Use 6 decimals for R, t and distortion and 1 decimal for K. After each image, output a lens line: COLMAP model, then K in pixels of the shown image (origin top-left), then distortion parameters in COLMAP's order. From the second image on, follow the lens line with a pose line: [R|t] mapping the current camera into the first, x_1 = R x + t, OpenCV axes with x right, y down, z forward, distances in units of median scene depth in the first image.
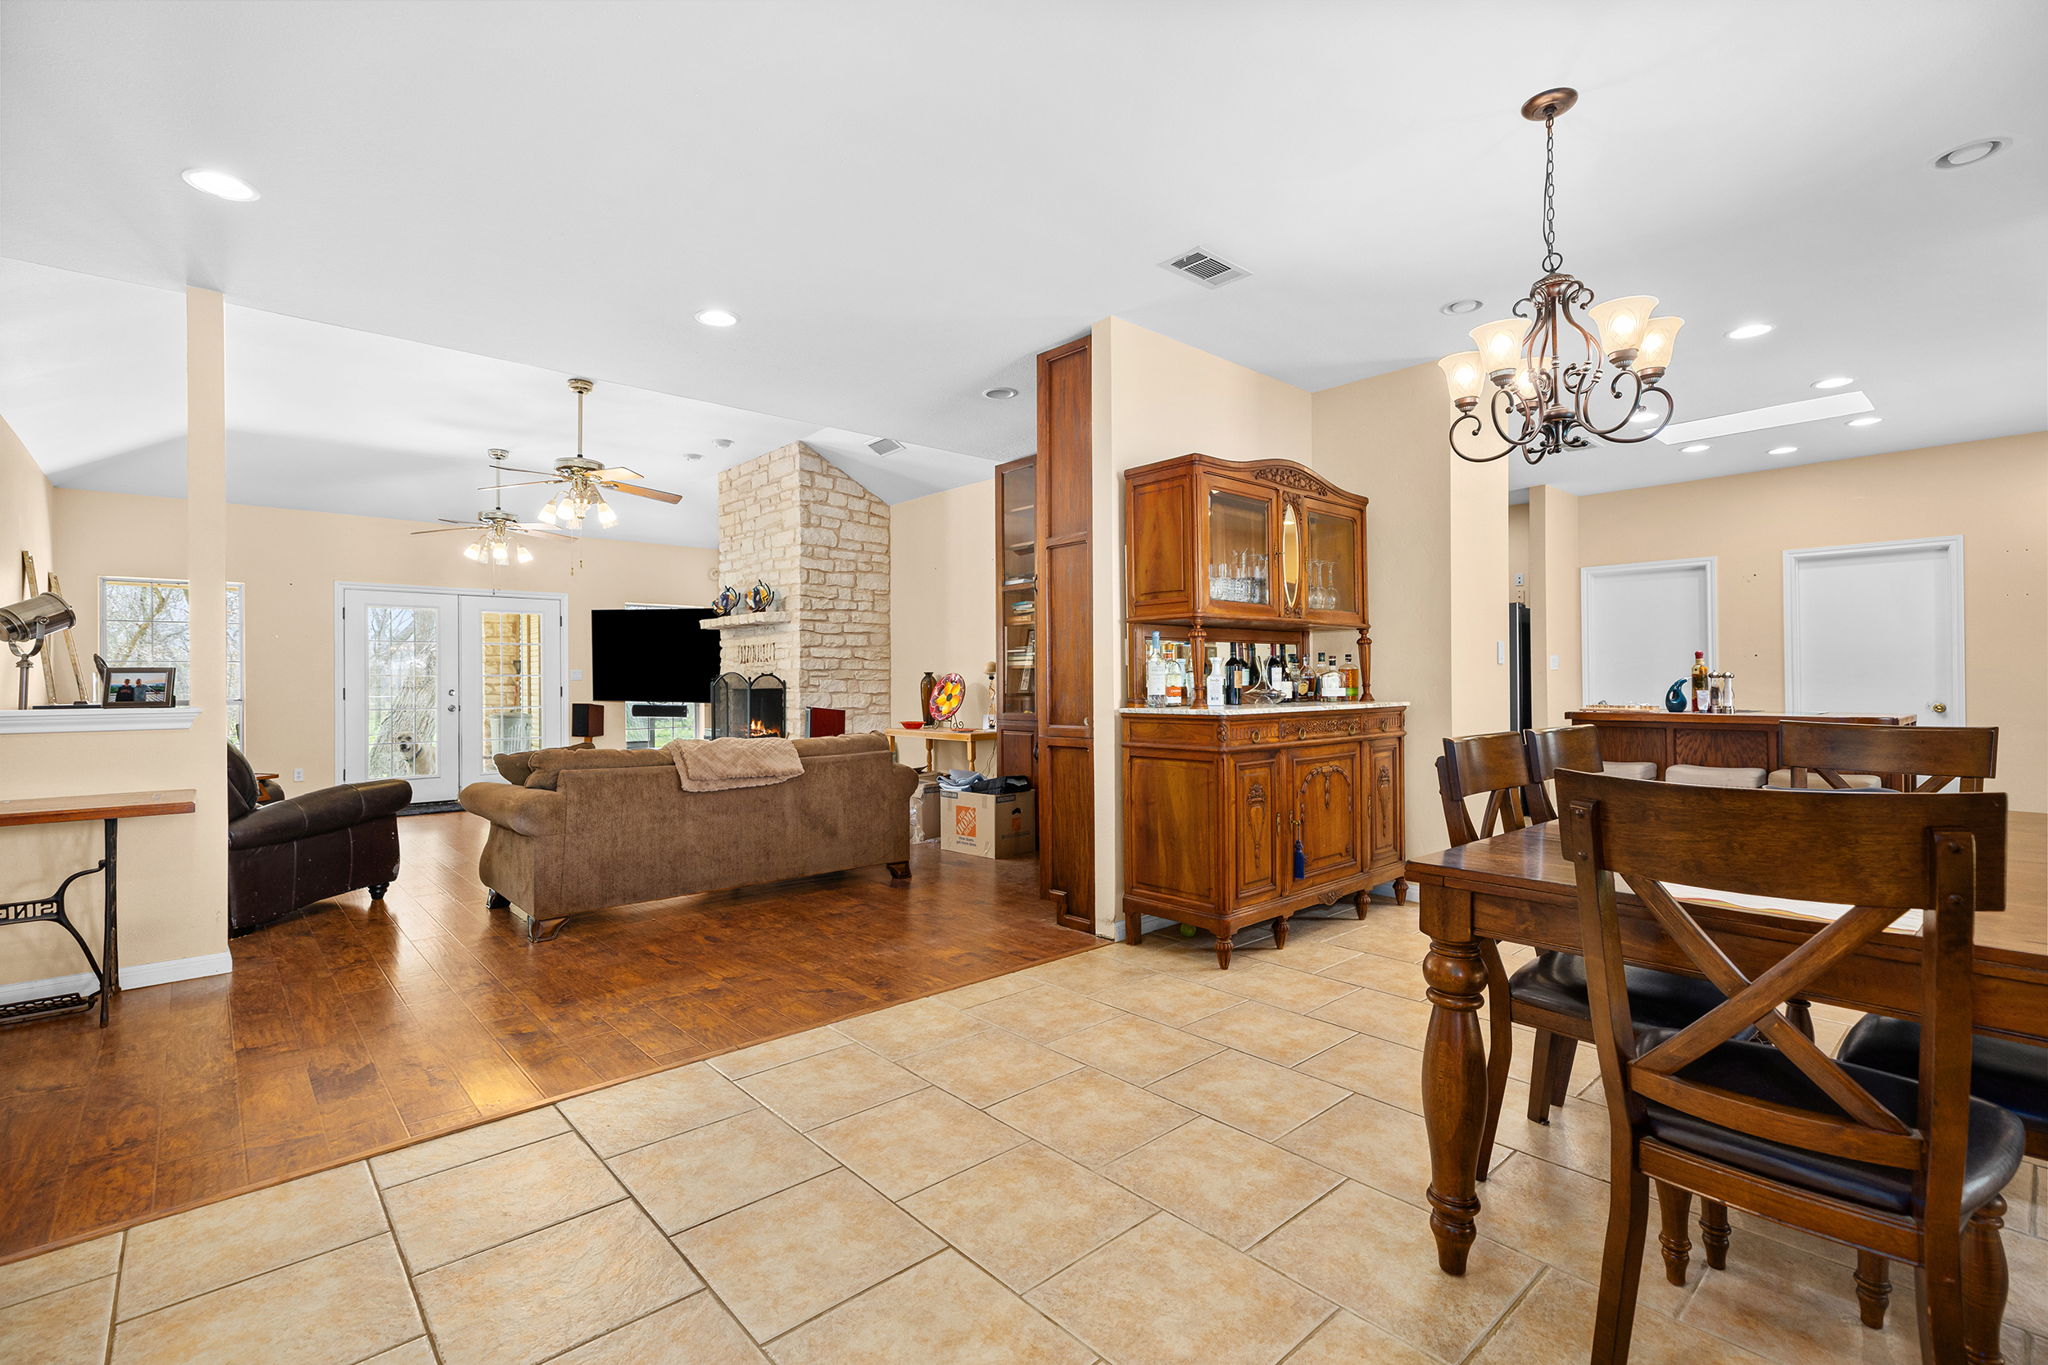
lens RADIAL K [[915.4, 0, 1026.1], [0, 915.4, 684.4], [0, 0, 1]] dist [0.001893, -0.000366]
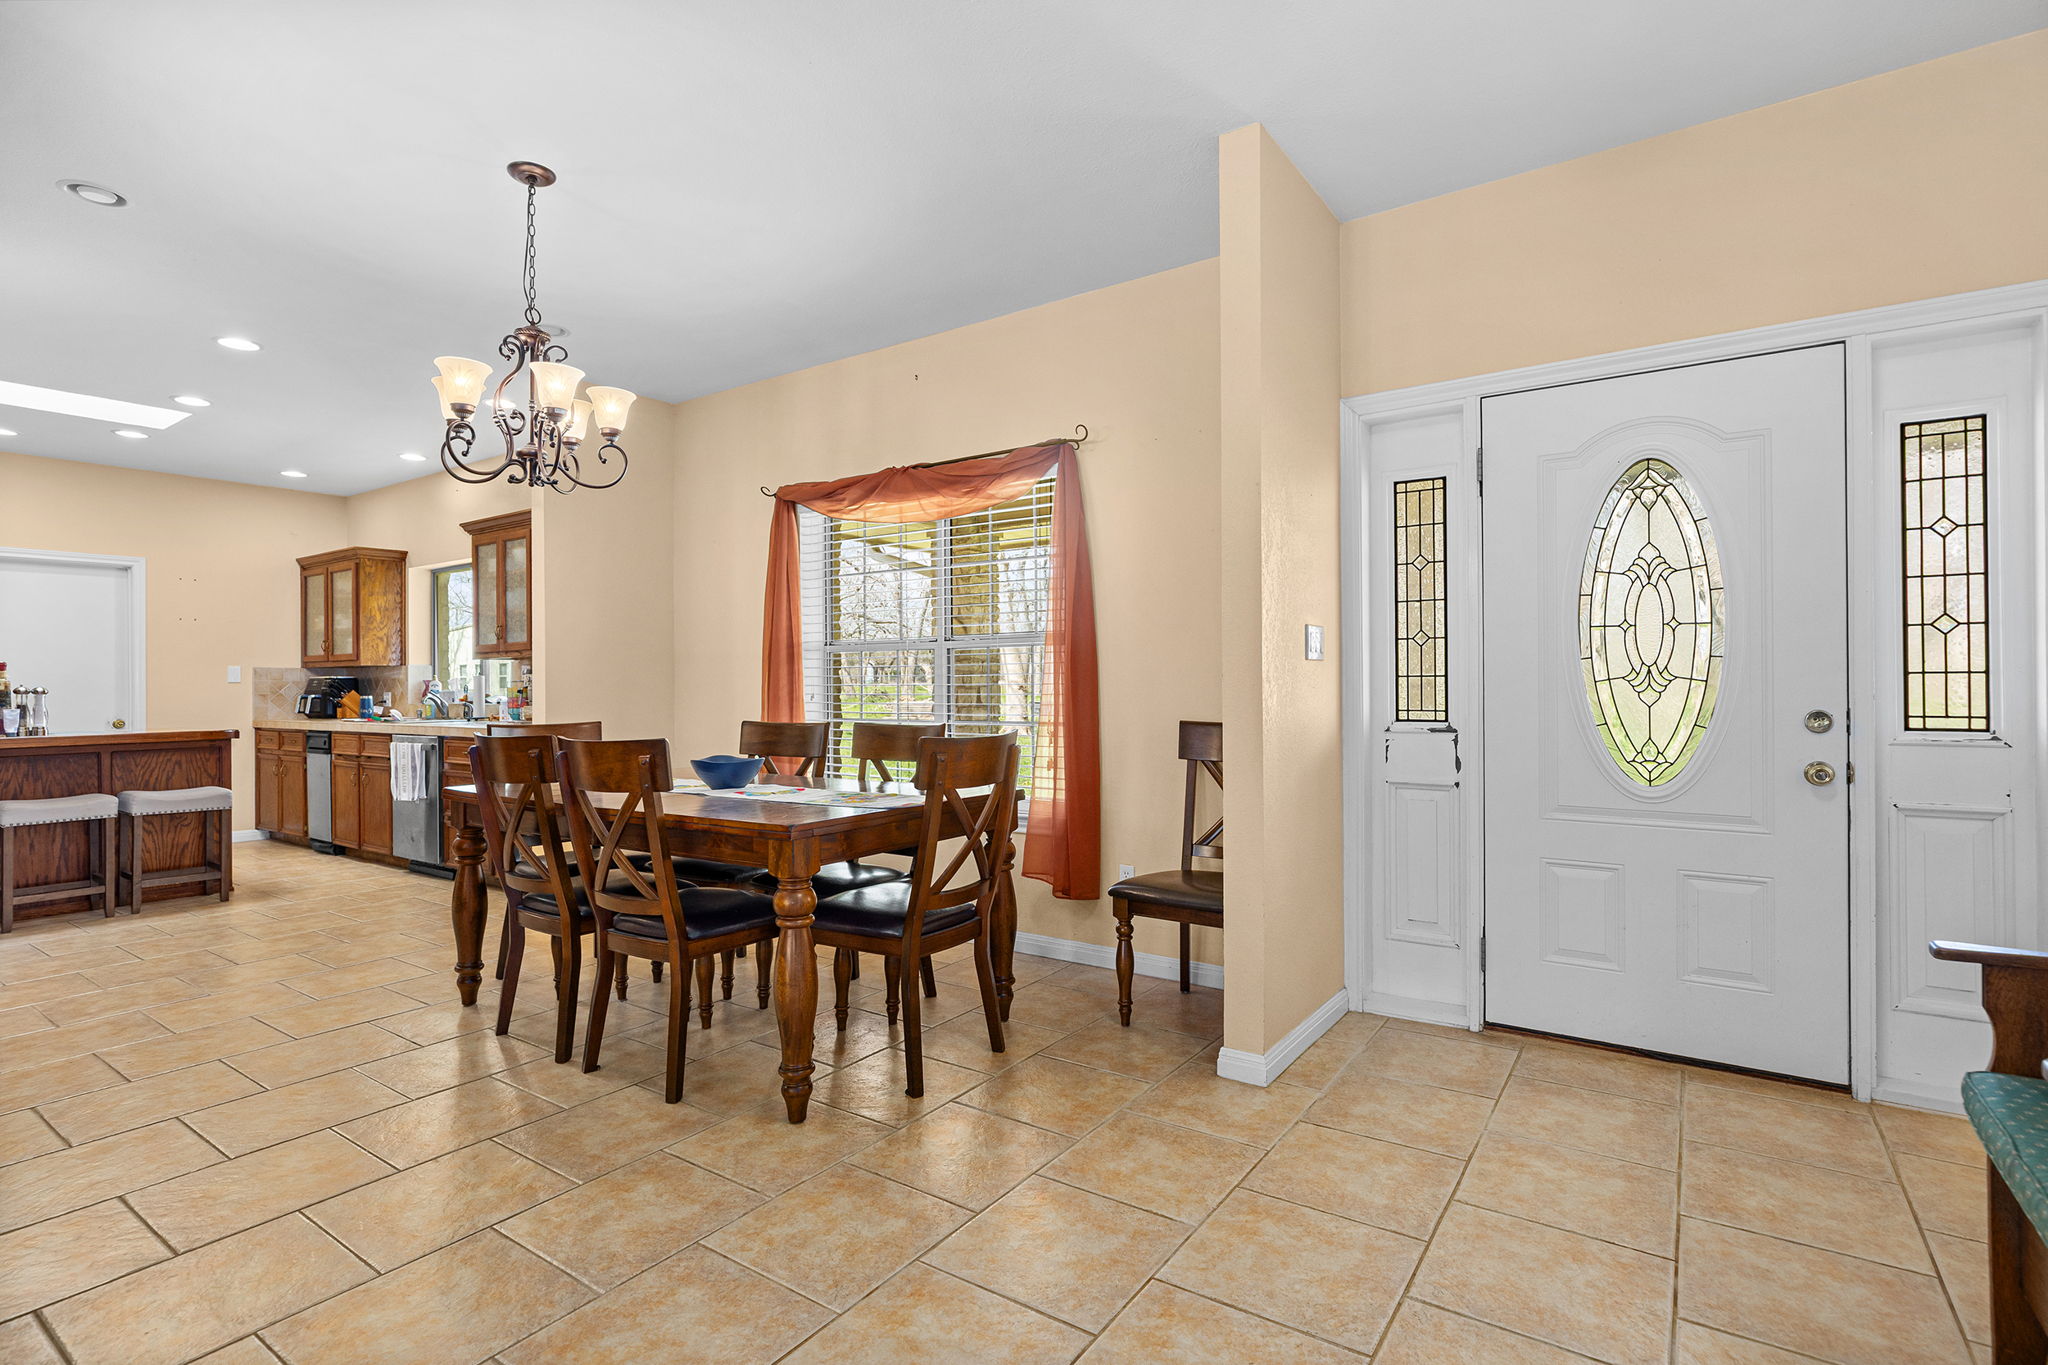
lens RADIAL K [[980.1, 0, 1022.3], [0, 980.1, 685.9], [0, 0, 1]] dist [-0.001160, -0.000117]
pose [[-0.227781, 0.011487, 0.973645, -0.468455], [0.010354, 0.999902, -0.009375, 0.004985], [-0.973657, 0.007946, -0.227878, 0.456289]]
